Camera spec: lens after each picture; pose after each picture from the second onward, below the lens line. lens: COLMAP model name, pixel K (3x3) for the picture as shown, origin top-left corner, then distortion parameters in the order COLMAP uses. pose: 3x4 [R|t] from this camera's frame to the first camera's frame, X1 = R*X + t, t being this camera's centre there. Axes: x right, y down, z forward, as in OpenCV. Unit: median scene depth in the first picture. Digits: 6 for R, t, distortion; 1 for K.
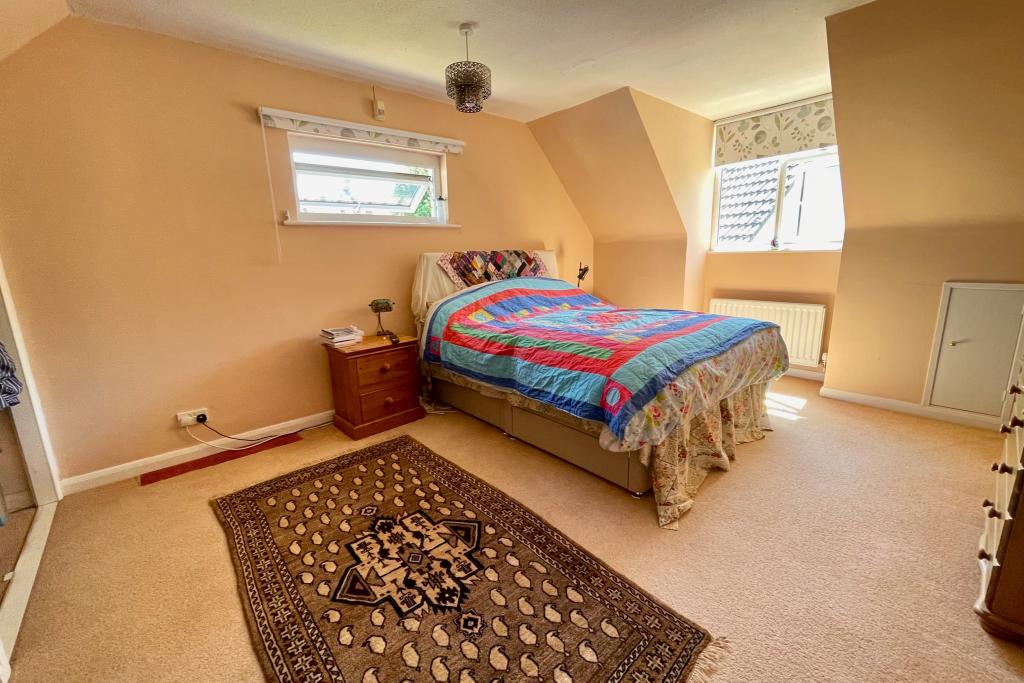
lens RADIAL K [[419.1, 0, 515.3], [0, 419.1, 341.9], [0, 0, 1]] dist [-0.002477, -0.000339]
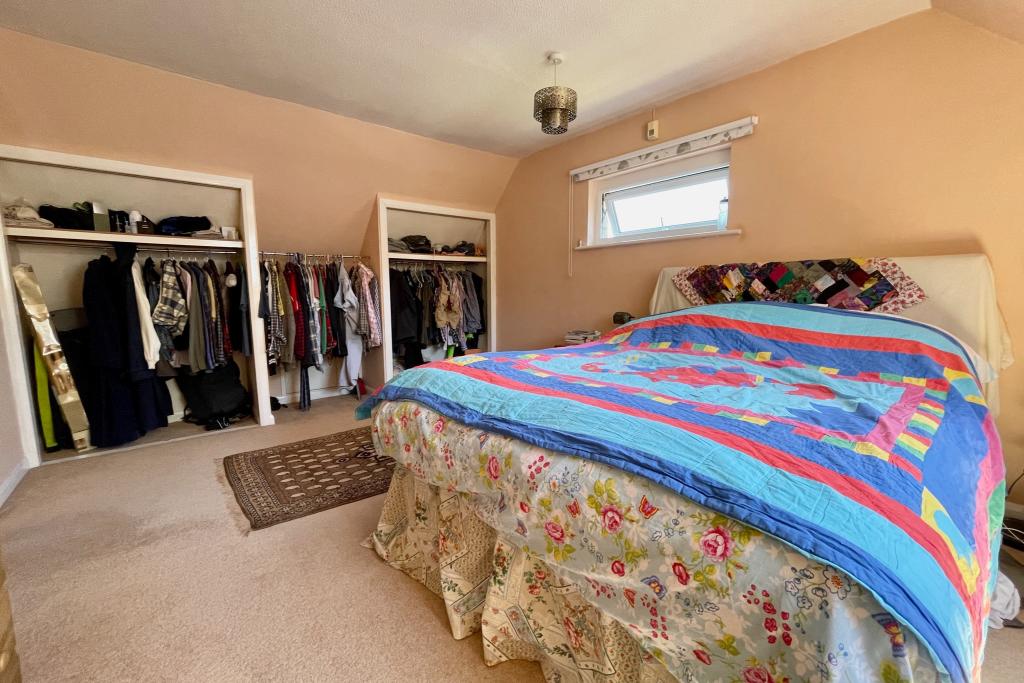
lens RADIAL K [[419.1, 0, 515.3], [0, 419.1, 341.9], [0, 0, 1]] dist [-0.002477, -0.000339]
pose [[-0.028406, 0.150805, -0.988155, 0.670057], [-0.204811, 0.966703, 0.153419, -0.120390], [0.978389, 0.206743, 0.003427, 0.663445]]
